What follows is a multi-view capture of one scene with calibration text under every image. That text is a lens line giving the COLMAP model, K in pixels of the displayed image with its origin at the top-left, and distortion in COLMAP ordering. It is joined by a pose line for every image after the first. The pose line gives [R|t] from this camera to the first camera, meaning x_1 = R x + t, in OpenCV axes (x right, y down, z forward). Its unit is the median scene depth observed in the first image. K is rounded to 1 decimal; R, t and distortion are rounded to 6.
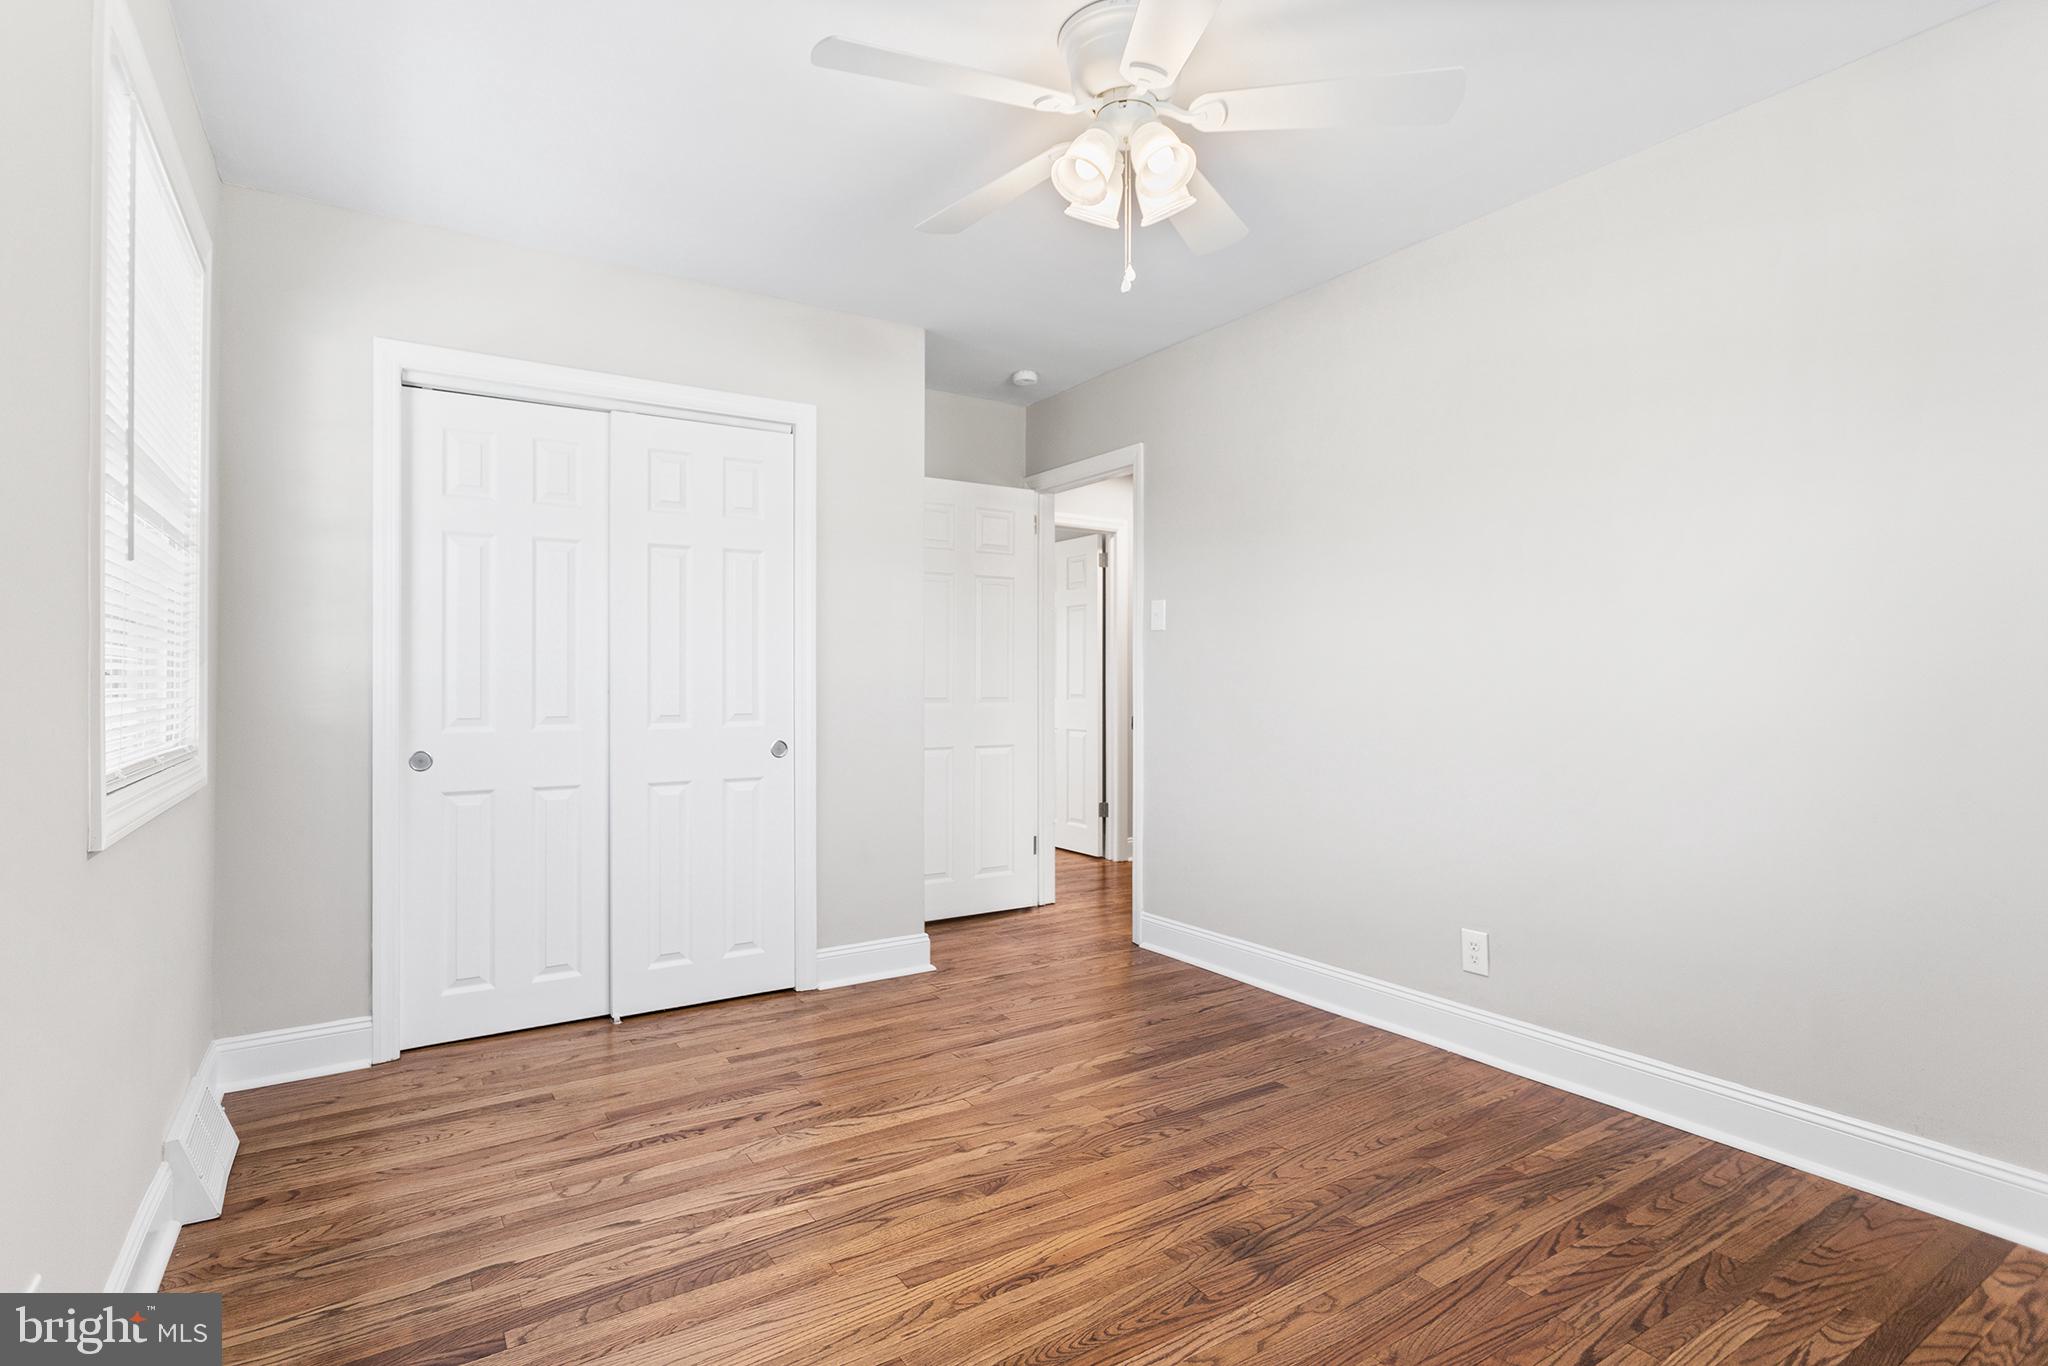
lens RADIAL K [[986.5, 0, 1009.9], [0, 986.5, 676.5], [0, 0, 1]] dist [0.002766, 0.001043]
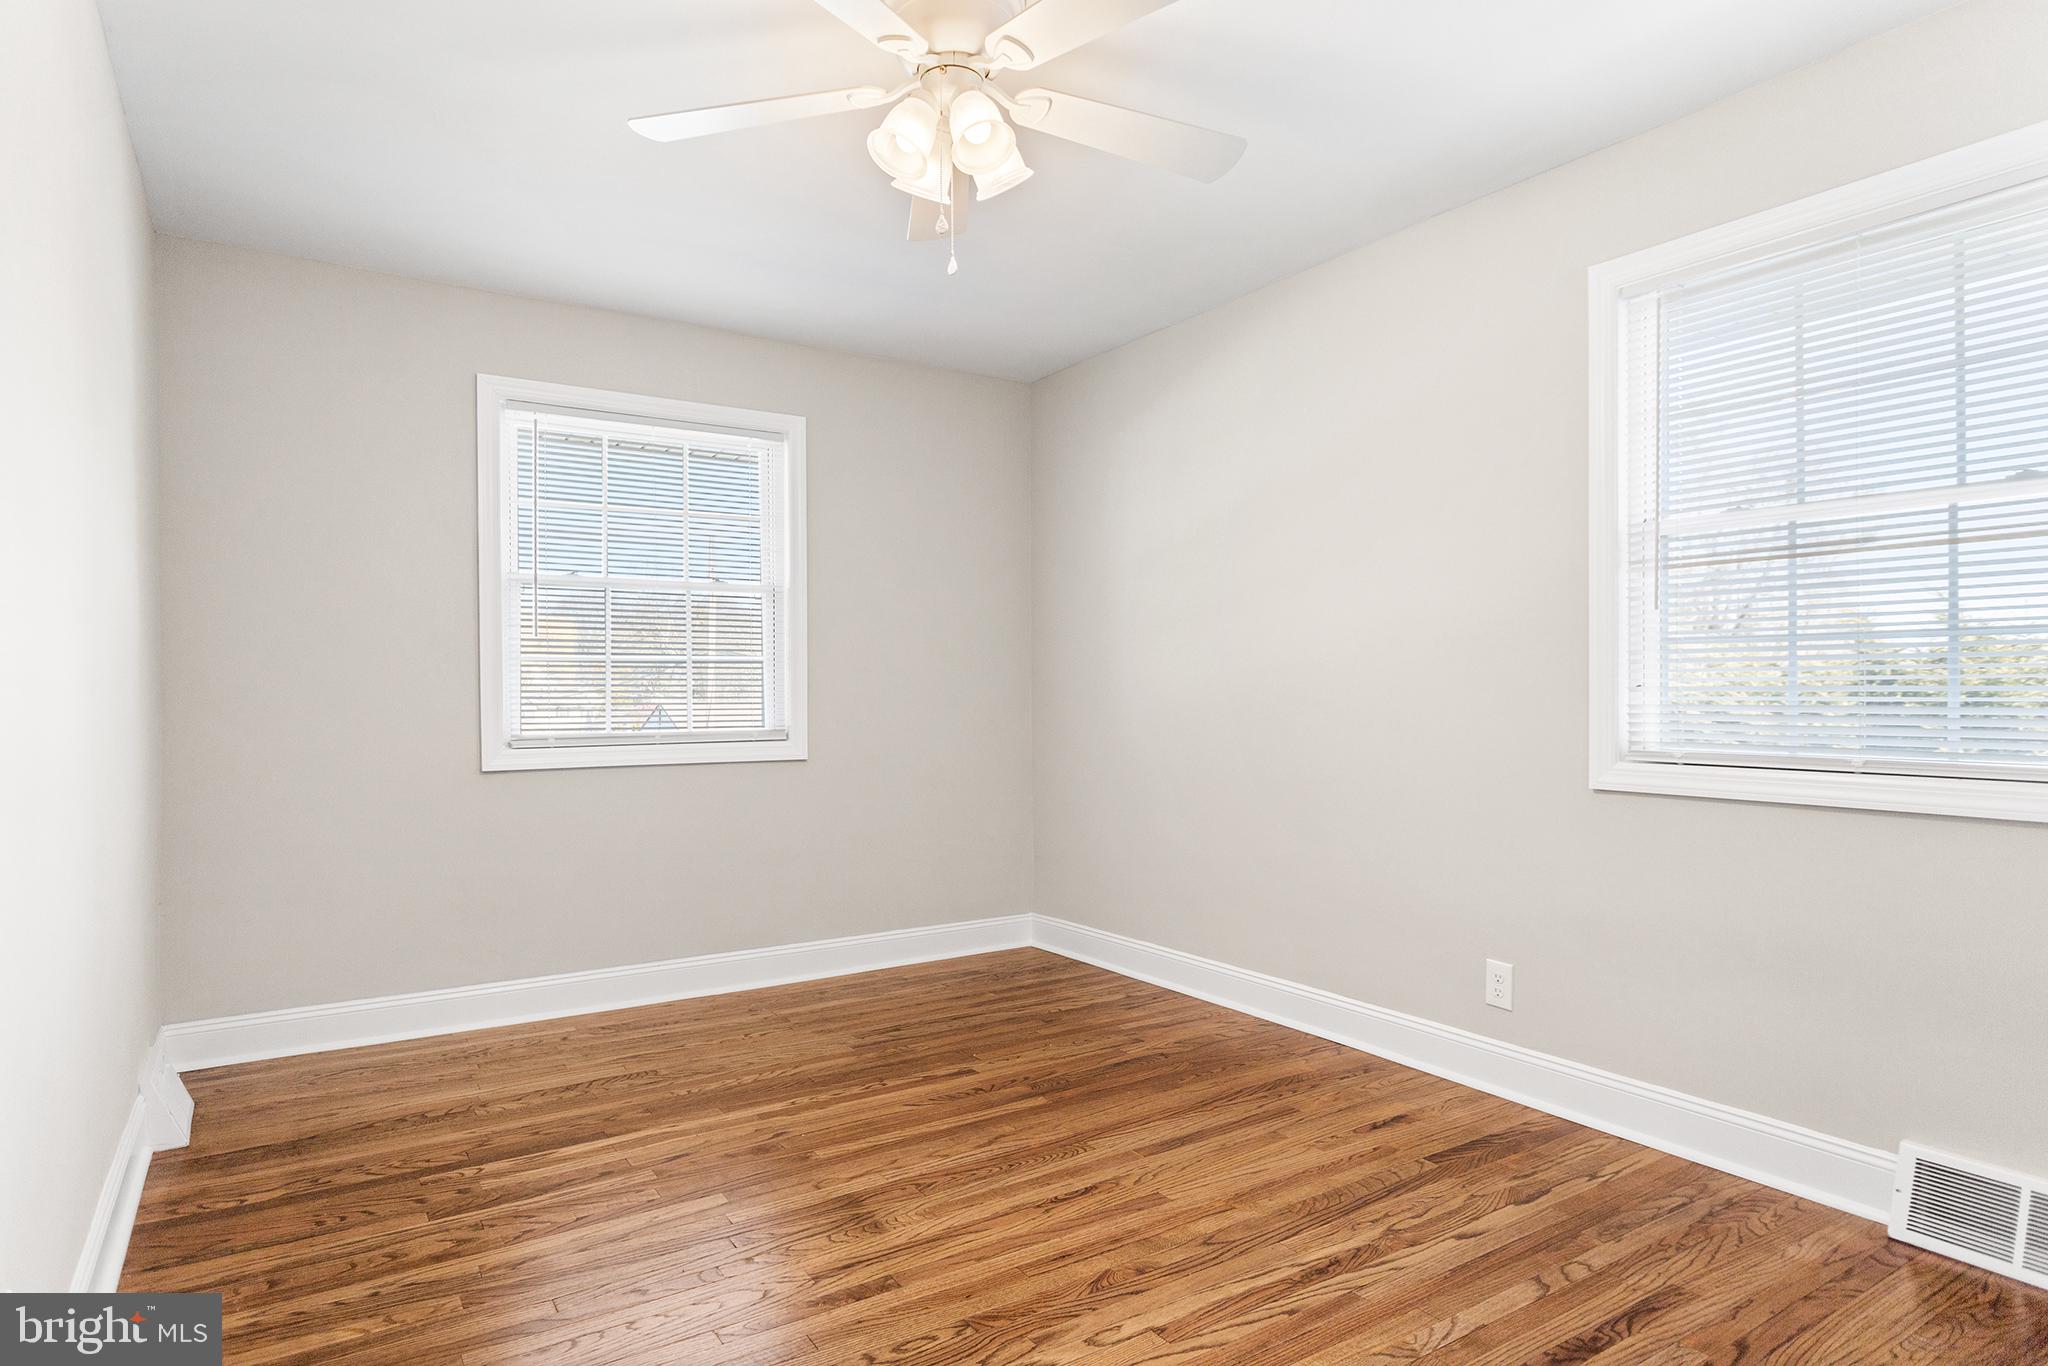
lens RADIAL K [[1157.4, 0, 1027.5], [0, 1157.4, 688.5], [0, 0, 1]] dist [-0.000193, -0.000060]
pose [[-0.999875, 0.004945, -0.014987, 0.067452], [0.005036, 0.999969, -0.006081, 0.006639], [0.014957, -0.006156, -0.999869, 2.163660]]
